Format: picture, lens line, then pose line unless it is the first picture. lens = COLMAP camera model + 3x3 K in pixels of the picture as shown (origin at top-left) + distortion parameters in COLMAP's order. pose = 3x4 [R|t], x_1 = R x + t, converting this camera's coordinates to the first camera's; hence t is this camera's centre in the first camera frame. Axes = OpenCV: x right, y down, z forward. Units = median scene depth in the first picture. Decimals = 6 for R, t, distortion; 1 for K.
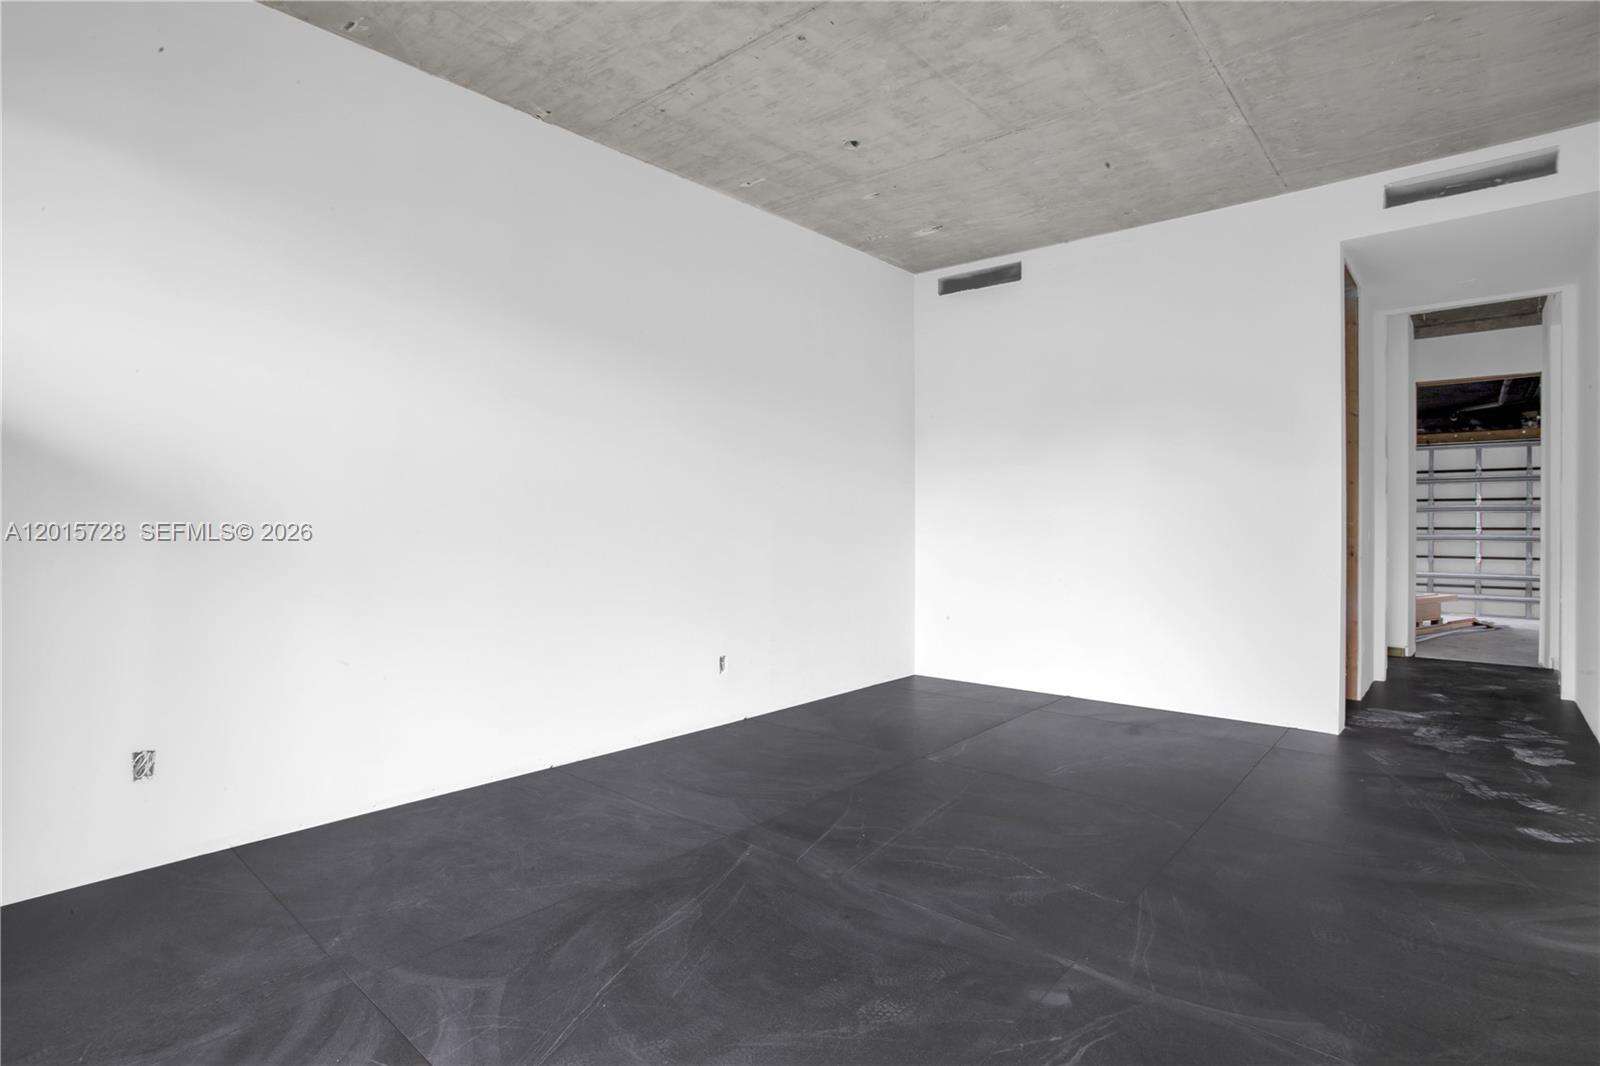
lens RADIAL K [[785.3, 0, 780.0], [0, 785.3, 522.4], [0, 0, 1]] dist [-0.052678, 0.000738]
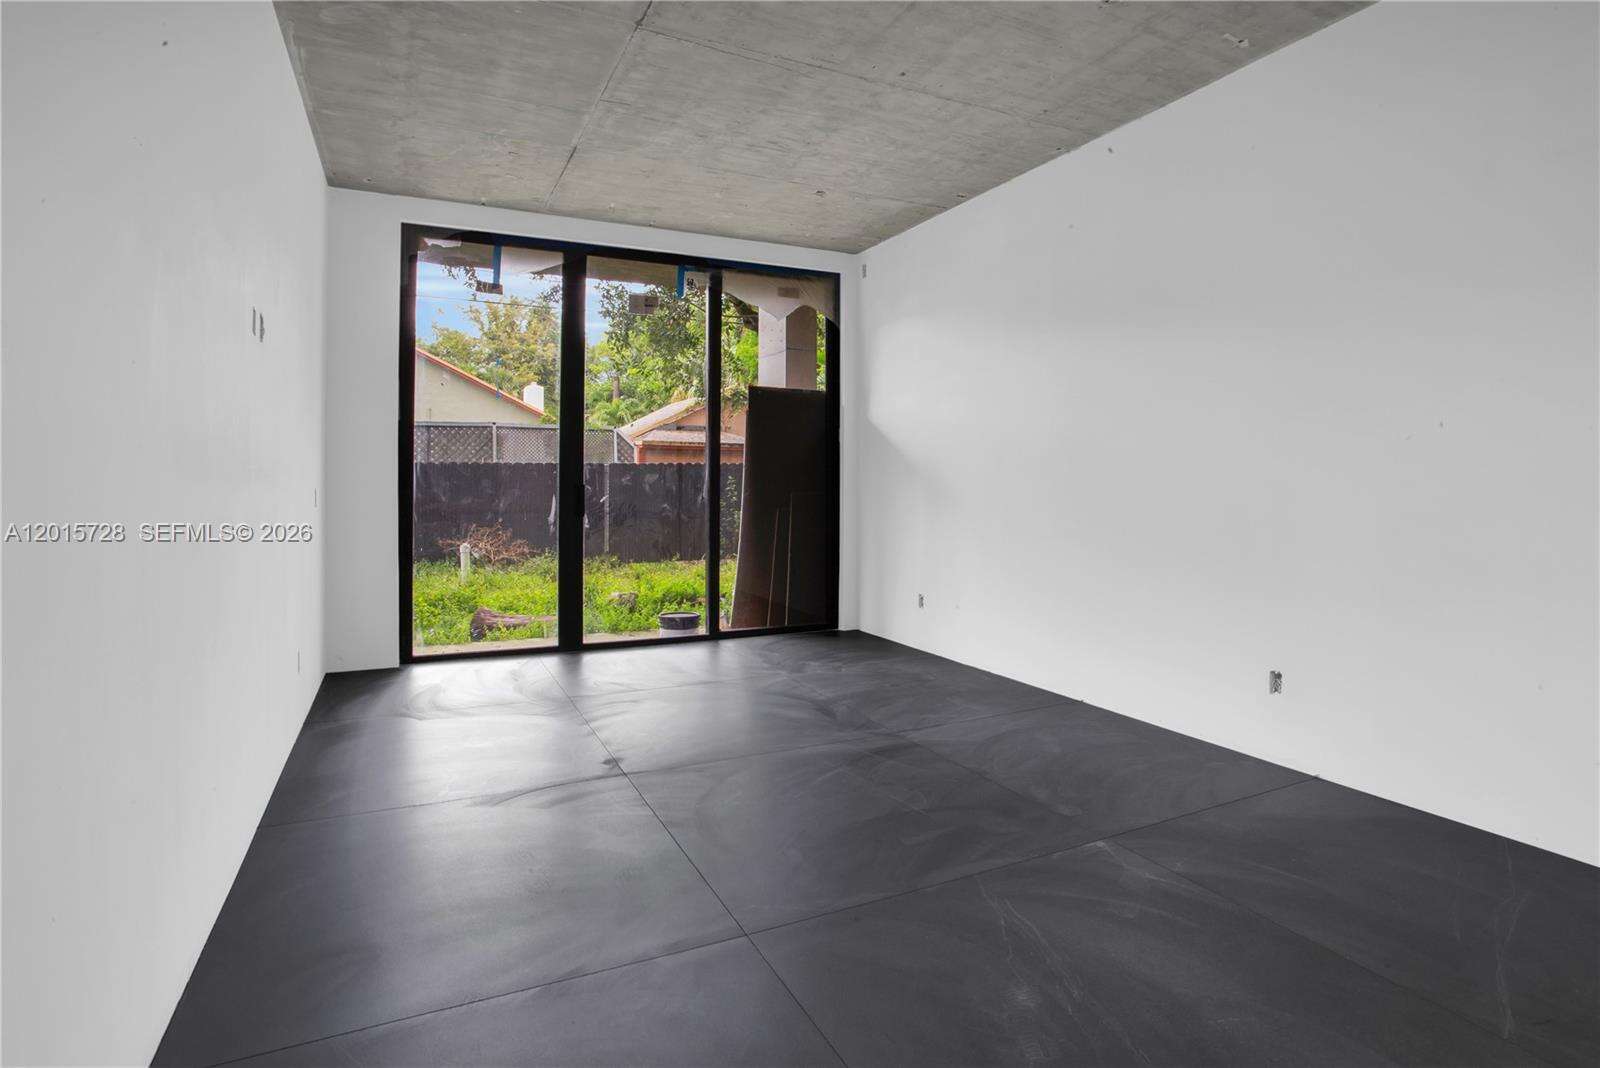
lens RADIAL K [[824.3, 0, 792.7], [0, 824.3, 487.1], [0, 0, 1]] dist [-0.084833, 0.036141]
pose [[-0.397934, -0.005473, -0.917398, 1.023866], [0.000528, 0.999981, -0.006194, 0.000661], [0.917414, -0.002949, -0.397923, 1.127612]]
